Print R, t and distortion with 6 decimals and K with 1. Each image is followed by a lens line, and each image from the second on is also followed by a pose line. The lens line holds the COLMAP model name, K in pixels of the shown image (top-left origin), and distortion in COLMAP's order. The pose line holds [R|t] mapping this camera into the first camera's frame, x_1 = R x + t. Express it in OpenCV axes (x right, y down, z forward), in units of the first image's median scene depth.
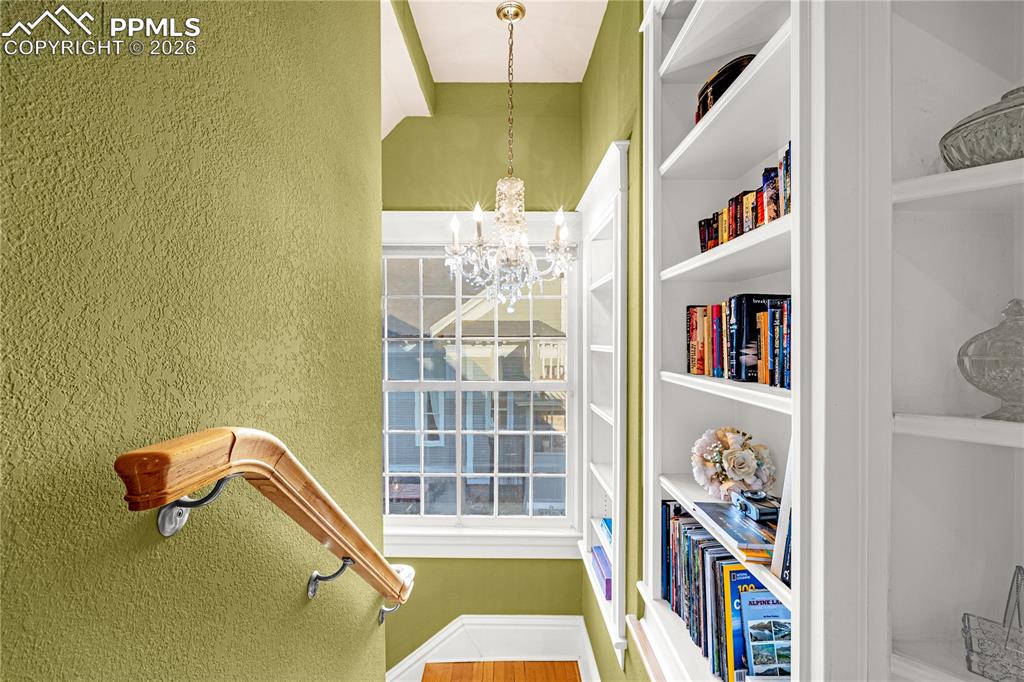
lens RADIAL K [[462.3, 0, 510.2], [0, 462.3, 337.9], [0, 0, 1]] dist [-0.000849, 0.000162]
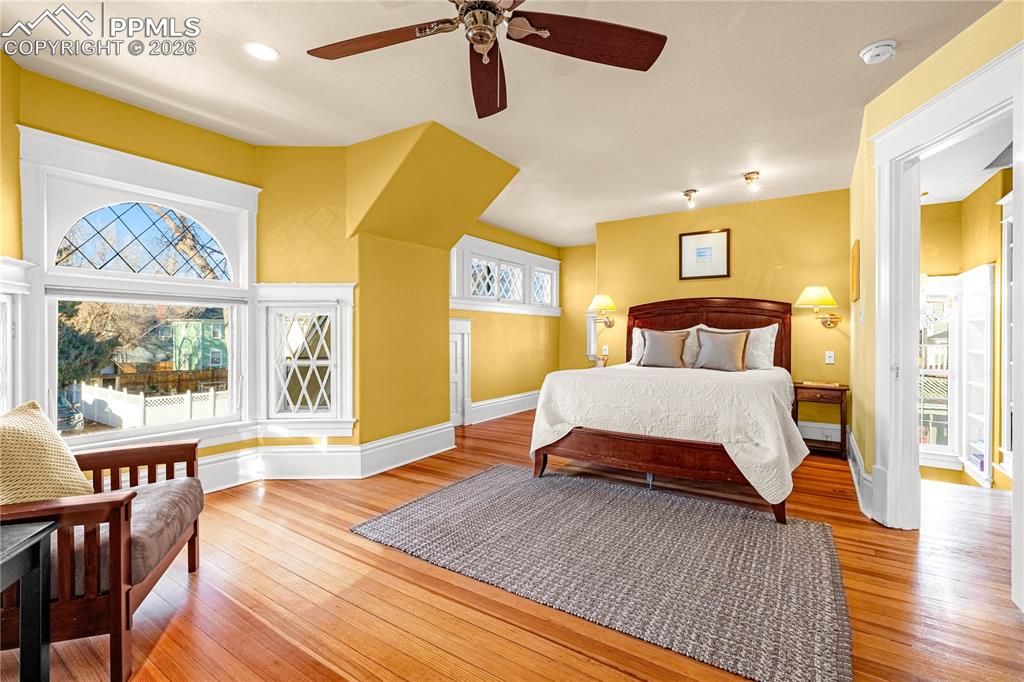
lens RADIAL K [[462.3, 0, 512.8], [0, 462.3, 337.8], [0, 0, 1]] dist [-0.000849, 0.000162]
pose [[0.834740, 0.000554, -0.550643, -0.417692], [-0.001040, 0.999999, -0.000569, -0.038200], [0.550643, 0.001048, 0.834740, -1.954439]]
